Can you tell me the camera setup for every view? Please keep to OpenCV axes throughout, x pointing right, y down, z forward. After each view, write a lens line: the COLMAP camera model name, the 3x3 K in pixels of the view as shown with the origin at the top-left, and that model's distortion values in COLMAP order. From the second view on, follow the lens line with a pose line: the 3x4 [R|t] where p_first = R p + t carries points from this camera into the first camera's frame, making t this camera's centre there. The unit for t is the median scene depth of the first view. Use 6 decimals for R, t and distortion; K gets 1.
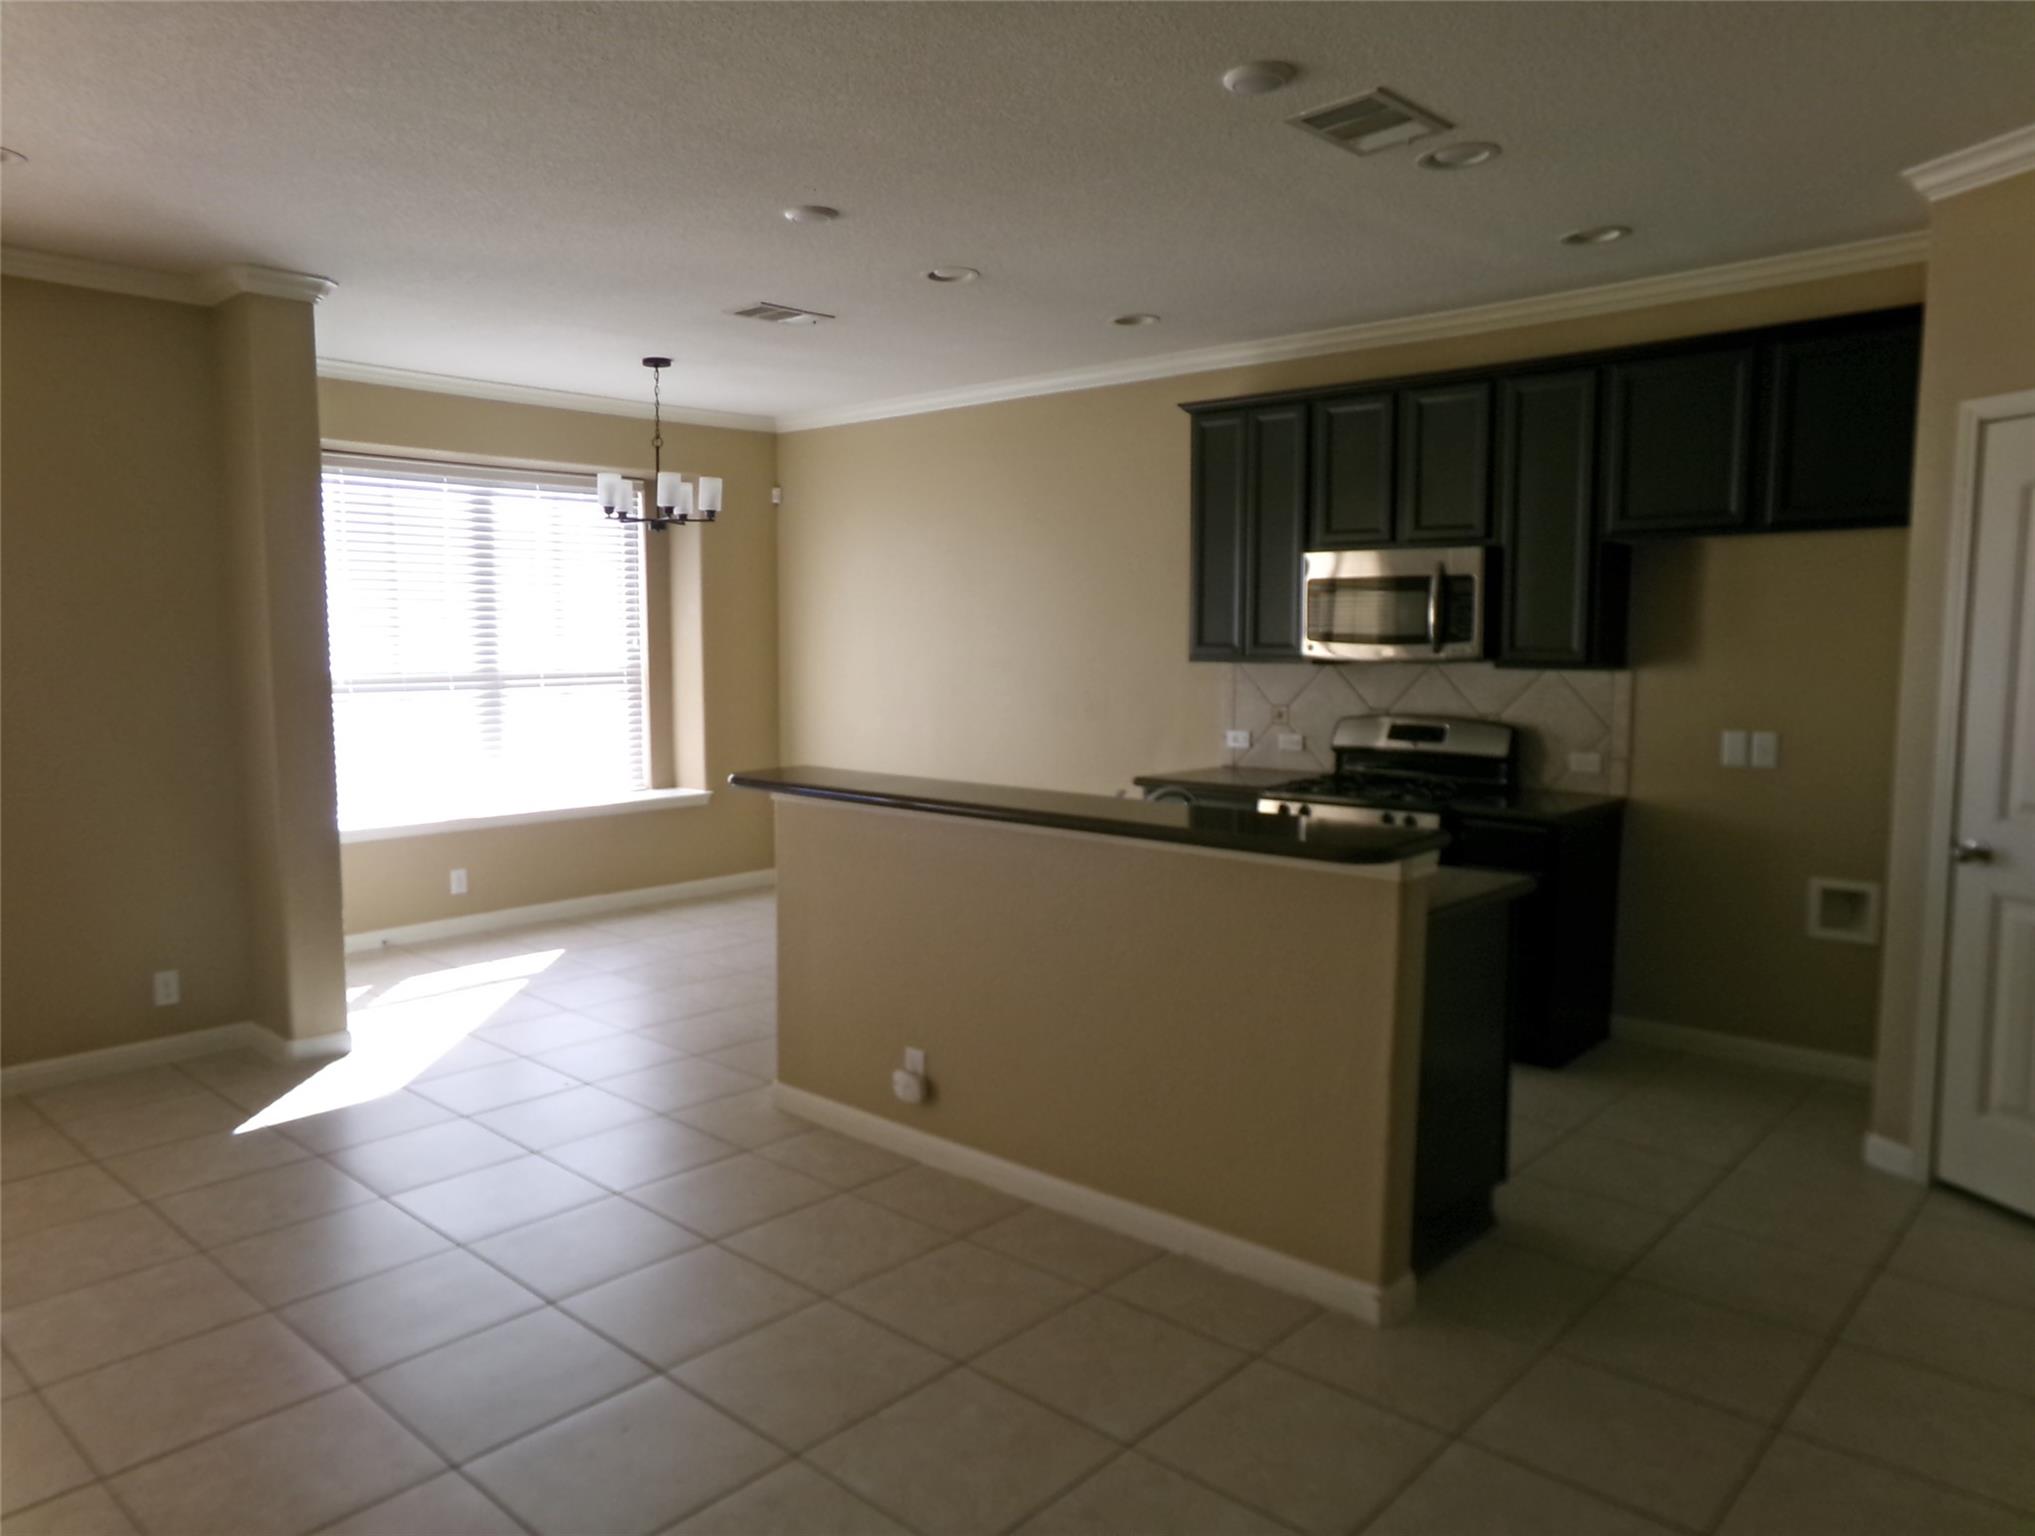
lens RADIAL K [[1390.8, 0, 987.9], [0, 1390.8, 764.9], [0, 0, 1]] dist [-0.067823, 0.120967]
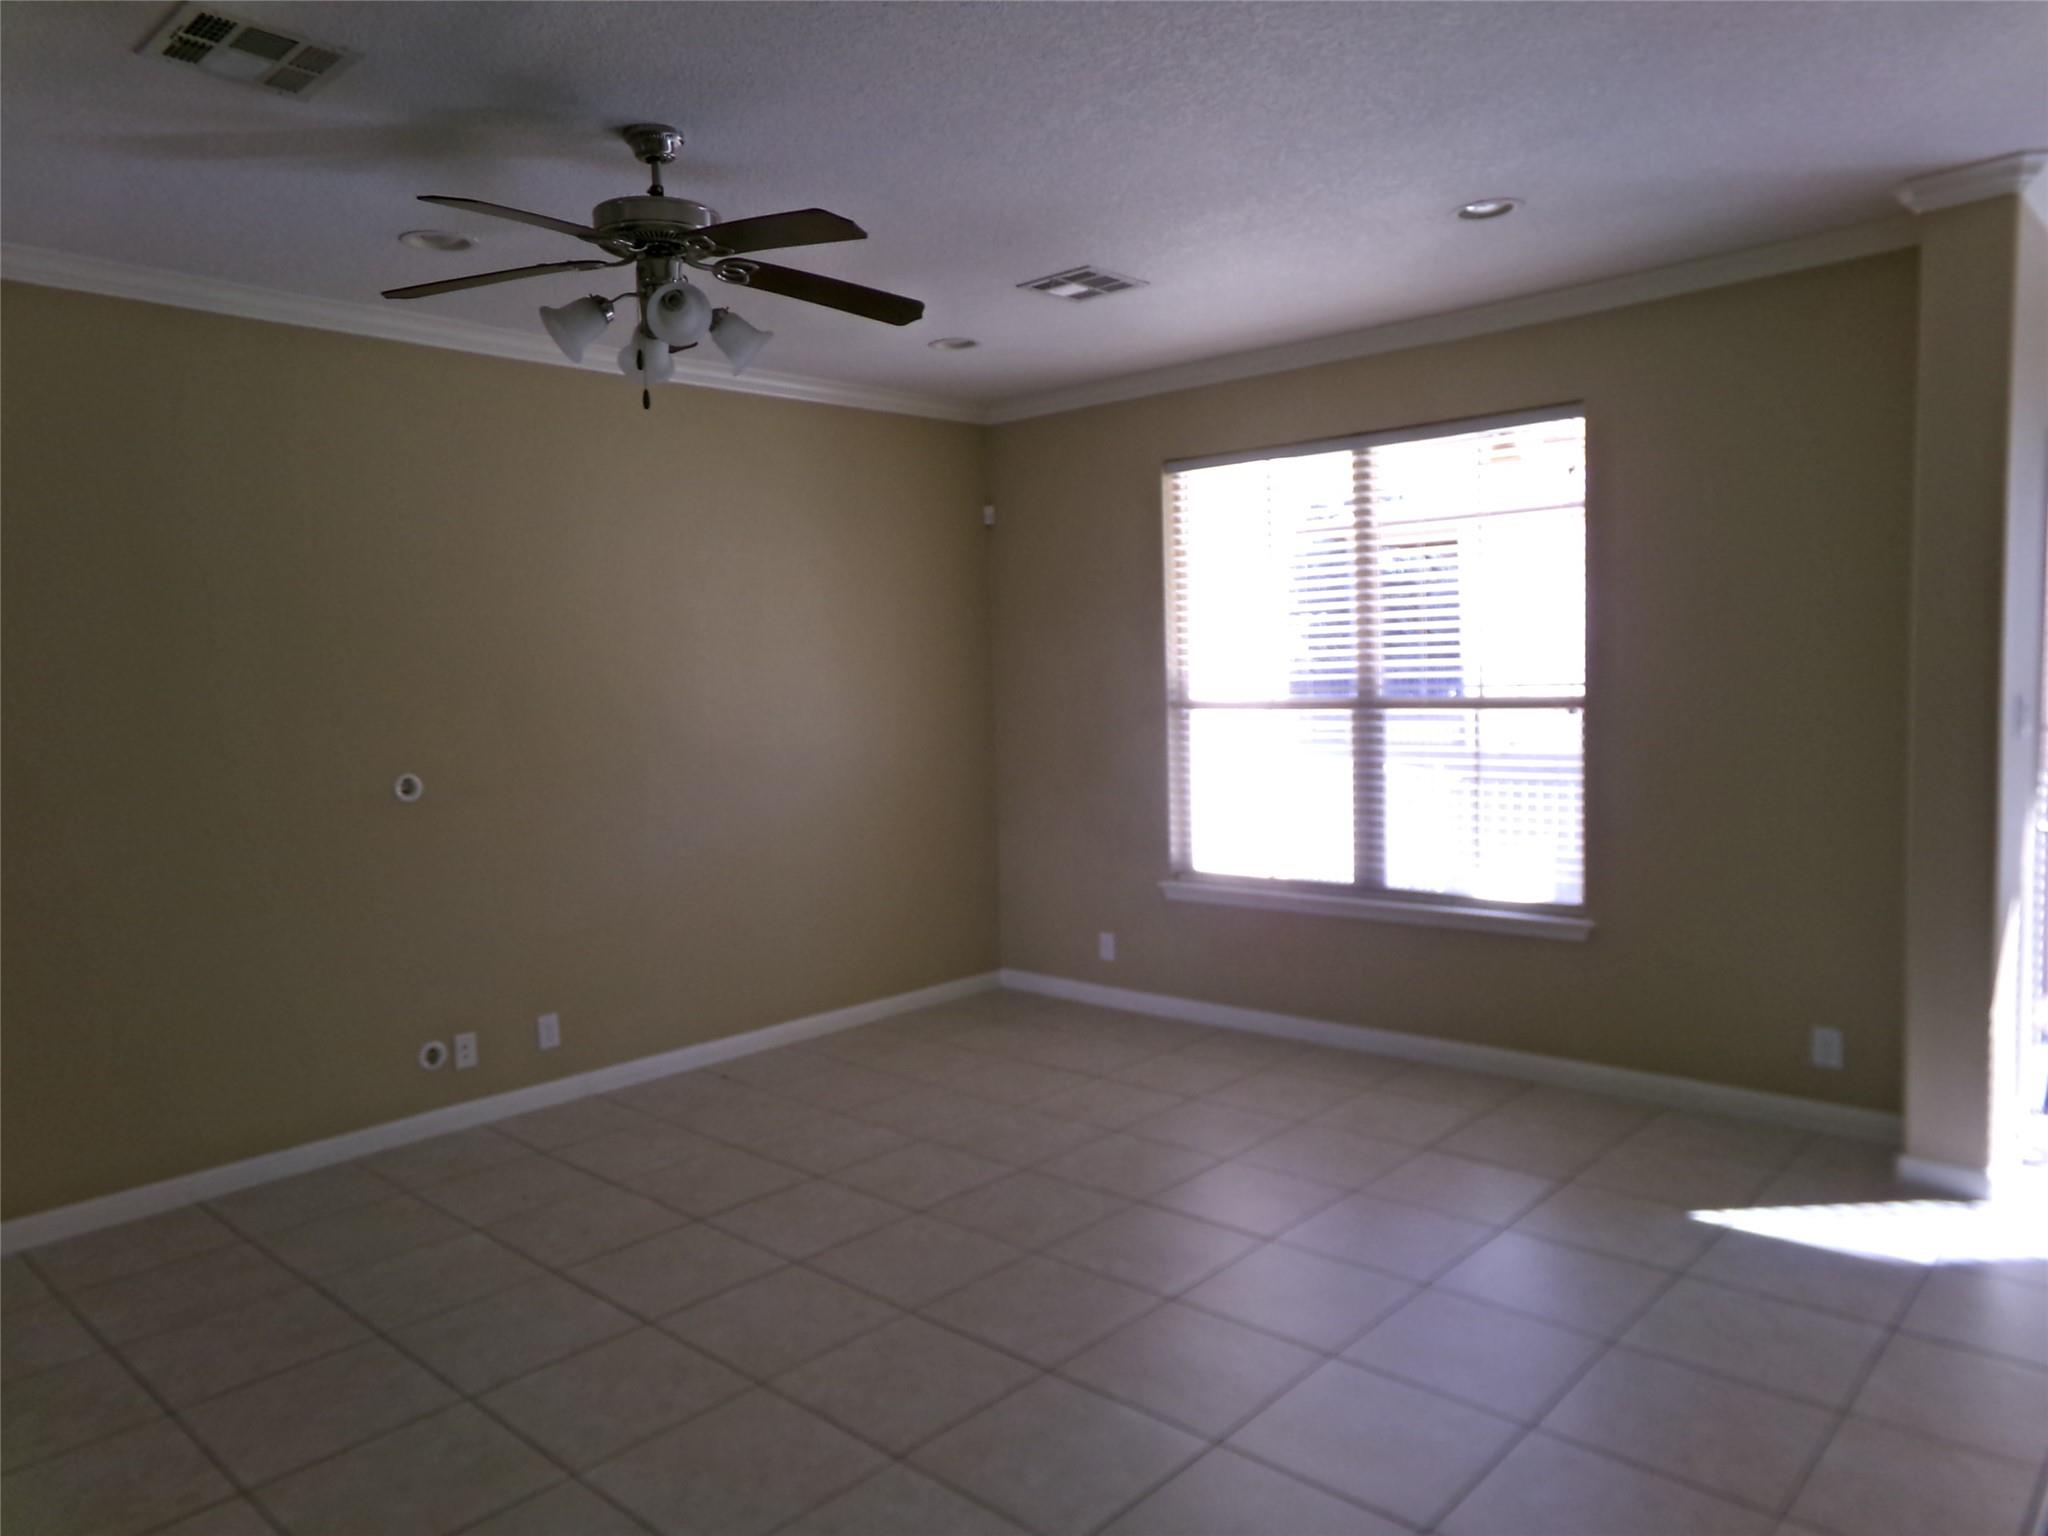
lens RADIAL K [[1451.0, 0, 1033.8], [0, 1451.0, 775.0], [0, 0, 1]] dist [0.008652, 0.084223]
pose [[0.027166, 0.064809, -0.997528, 0.252540], [-0.071999, 0.995431, 0.062712, -0.028102], [0.997035, 0.070117, 0.031708, 0.375149]]
